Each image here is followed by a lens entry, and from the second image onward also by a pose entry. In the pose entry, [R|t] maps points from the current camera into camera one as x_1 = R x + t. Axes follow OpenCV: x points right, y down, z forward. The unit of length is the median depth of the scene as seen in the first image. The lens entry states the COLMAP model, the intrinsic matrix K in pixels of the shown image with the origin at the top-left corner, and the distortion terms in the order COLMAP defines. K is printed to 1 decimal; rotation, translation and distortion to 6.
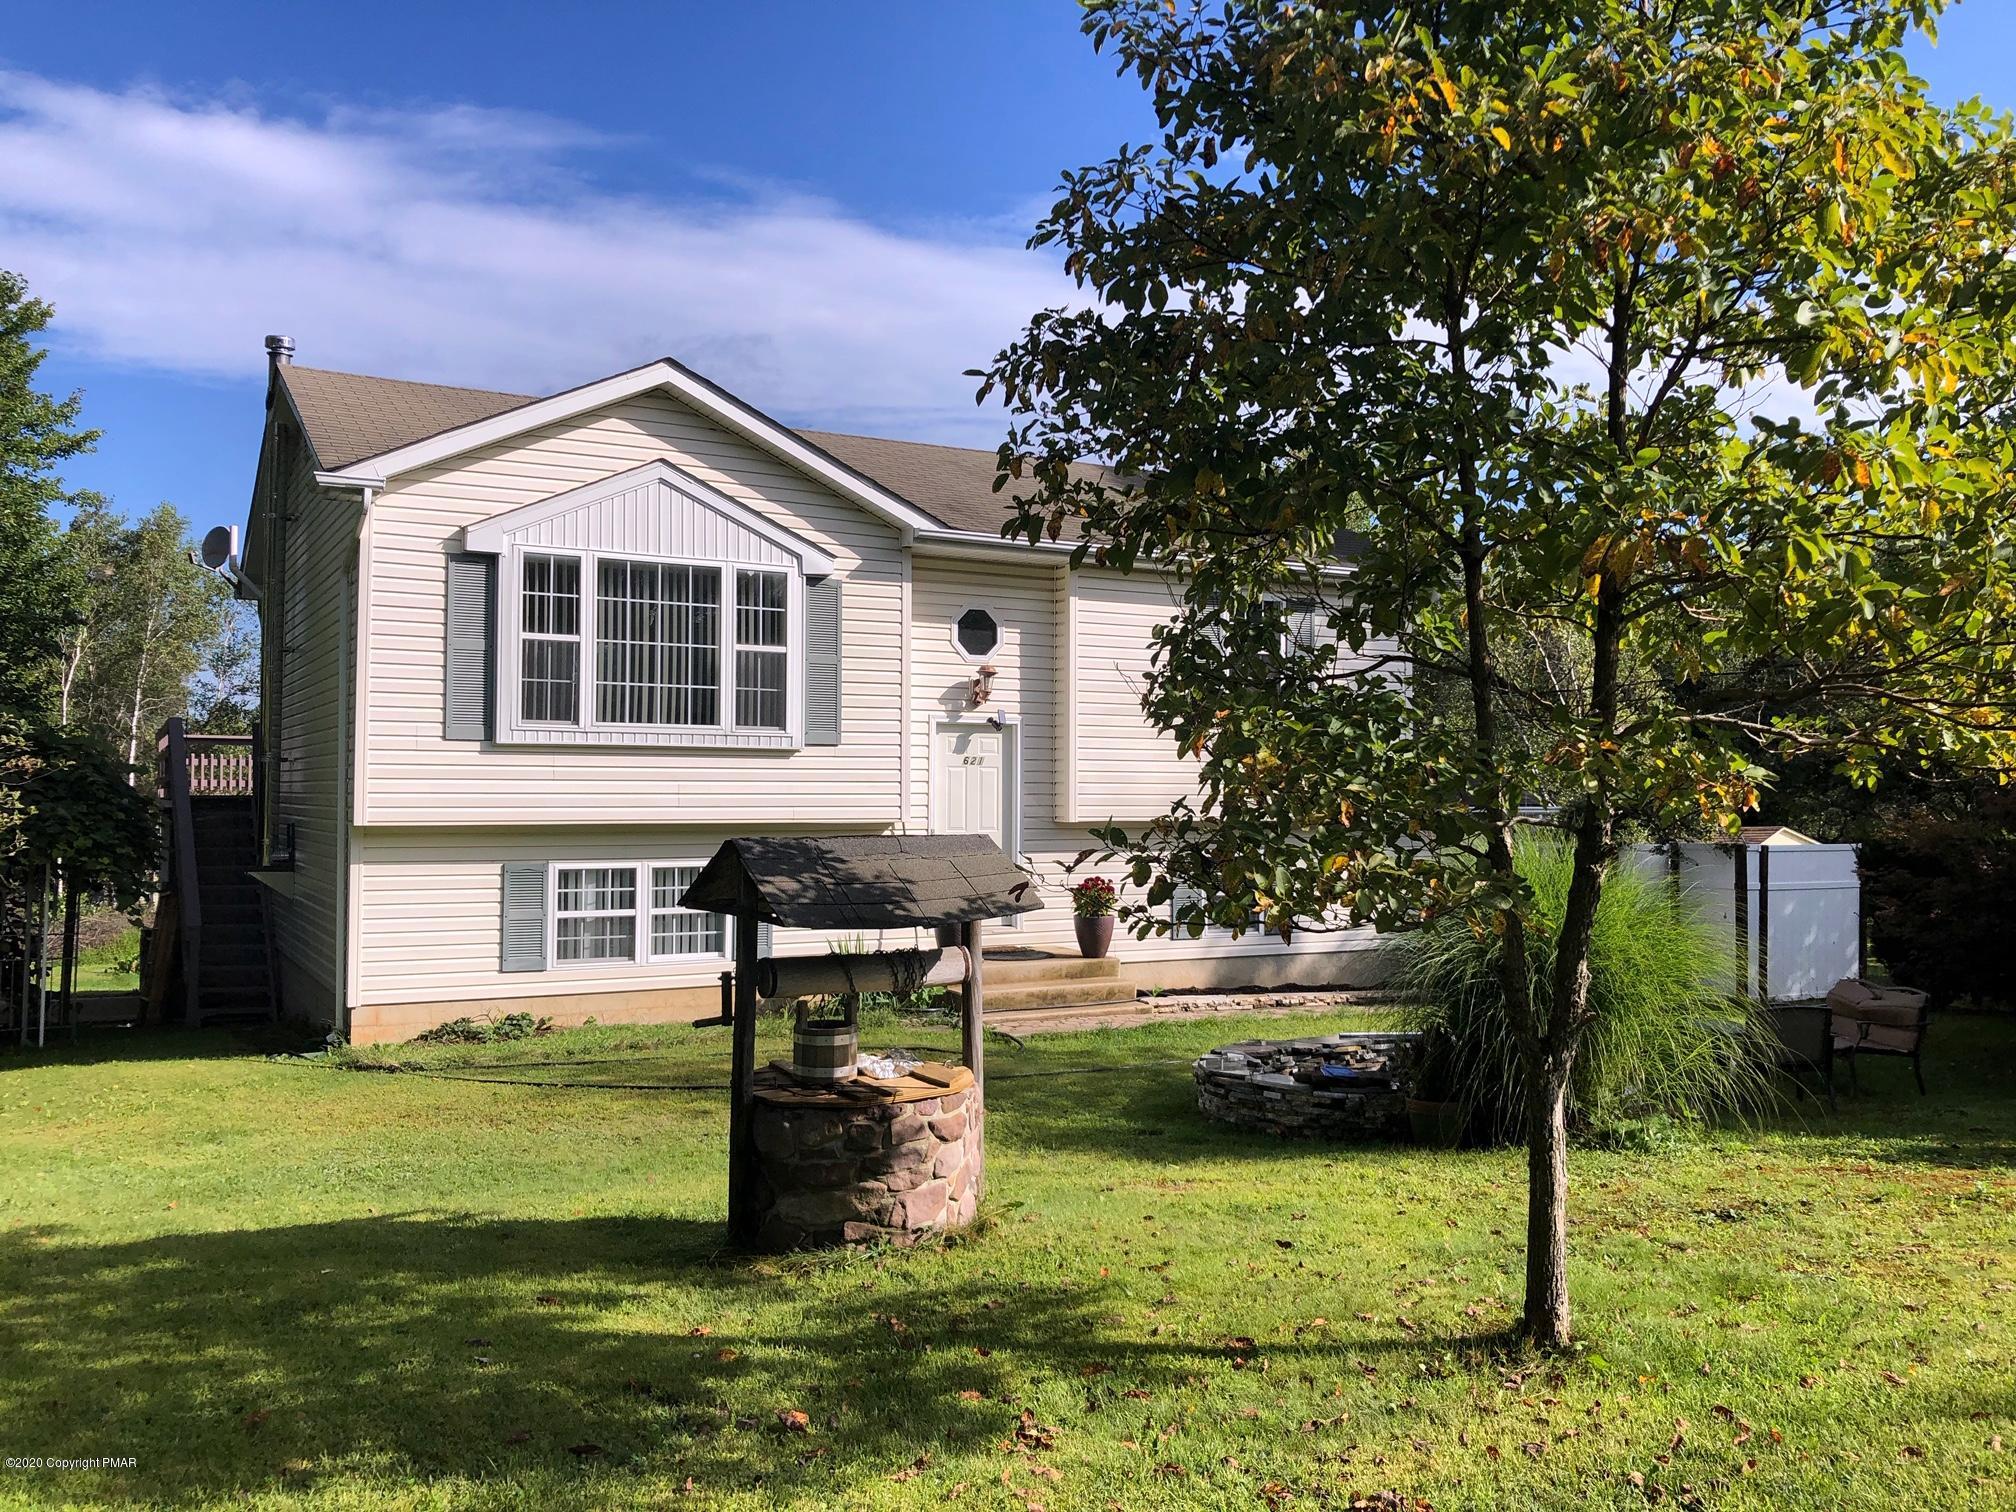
lens RADIAL K [[1651.9, 0, 997.0], [0, 1651.9, 765.6], [0, 0, 1]] dist [-0.005330, 0.023017]
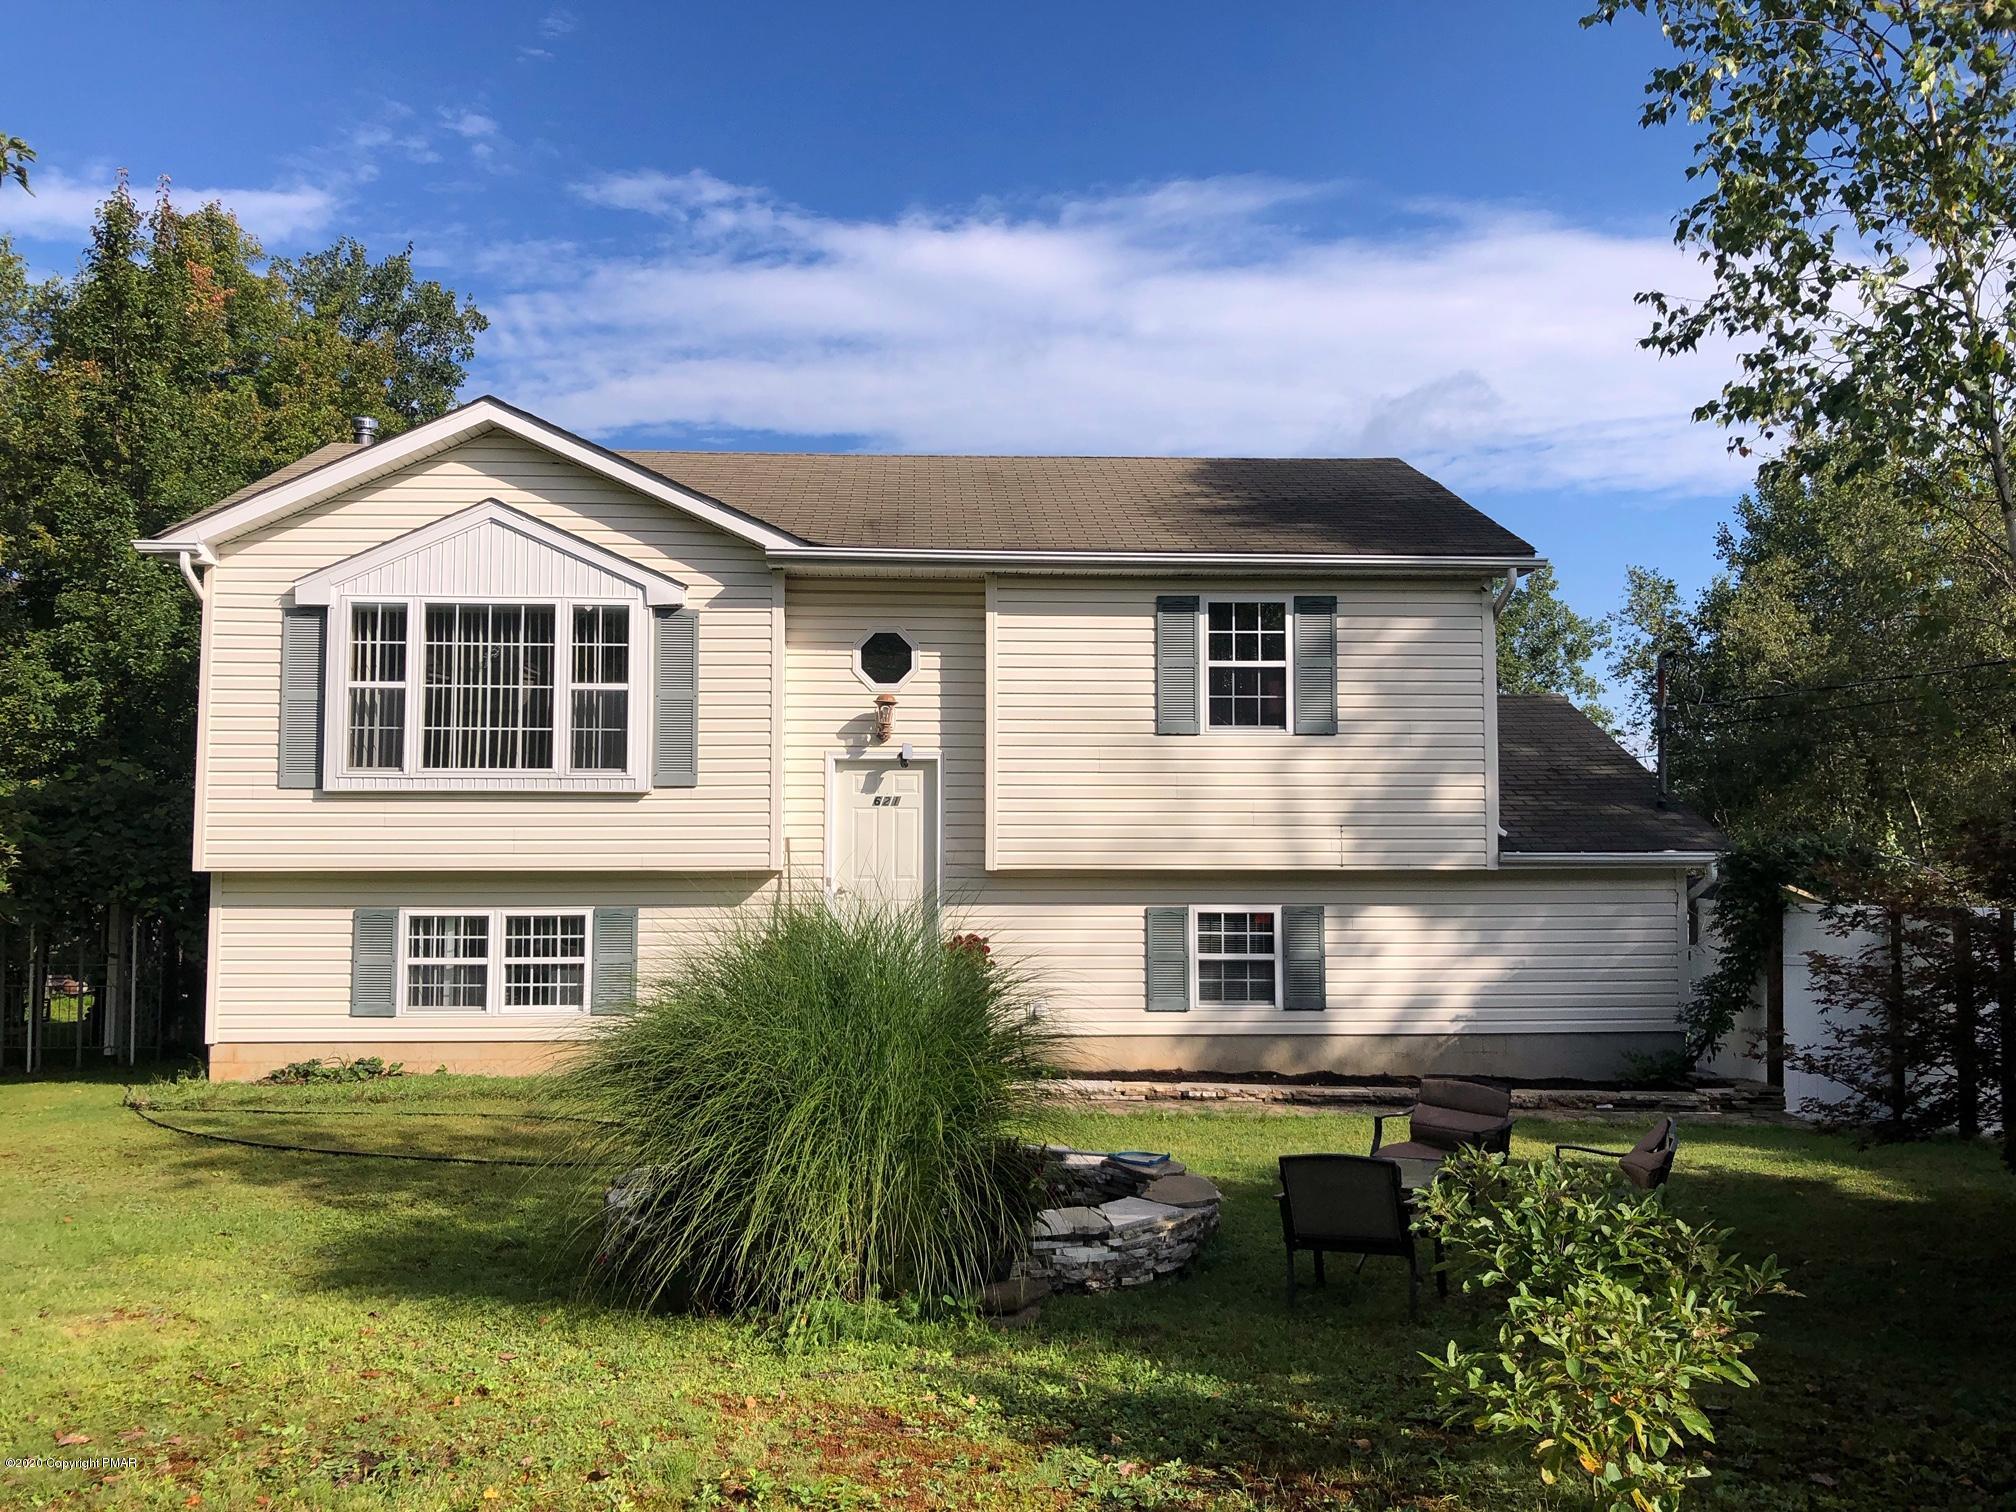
lens RADIAL K [[1651.9, 0, 1028.0], [0, 1651.9, 763.7], [0, 0, 1]] dist [-0.005330, 0.023017]
pose [[0.901336, -0.022570, -0.432532, 0.512338], [0.011075, 0.999516, -0.029078, 0.004095], [0.432979, 0.021419, 0.901149, 0.261261]]
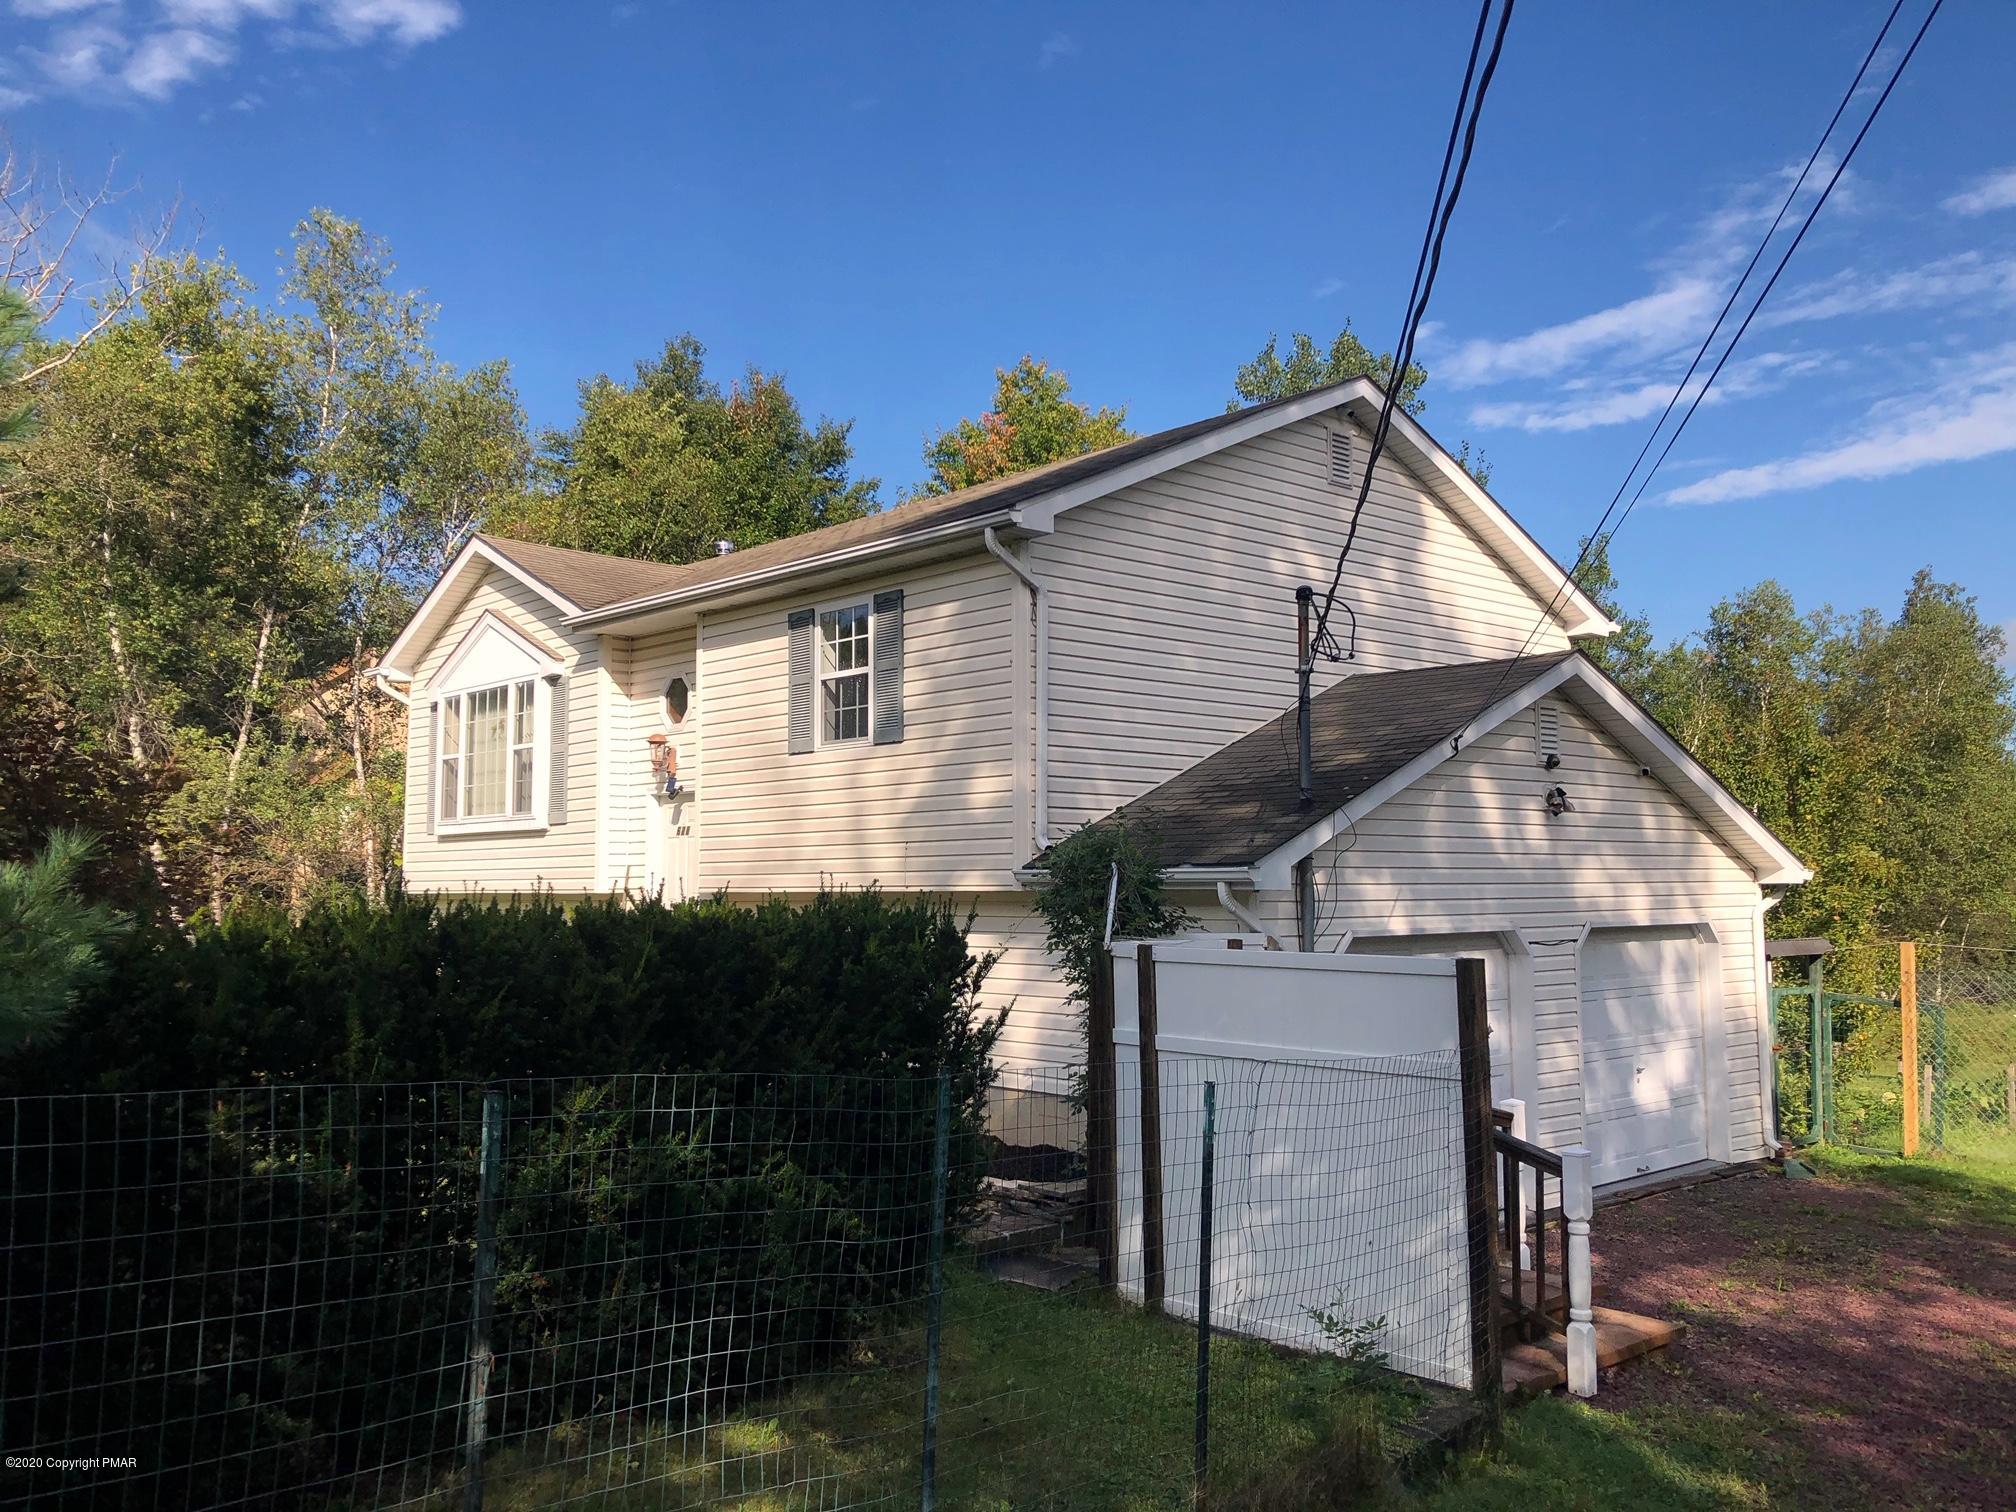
lens RADIAL K [[1651.9, 0, 1013.4], [0, 1651.9, 743.0], [0, 0, 1]] dist [-0.005330, 0.023017]
pose [[0.230556, -0.100084, -0.967898, 1.142458], [0.001654, 0.994735, -0.102465, 0.052929], [0.973058, 0.022023, 0.229508, 1.116229]]
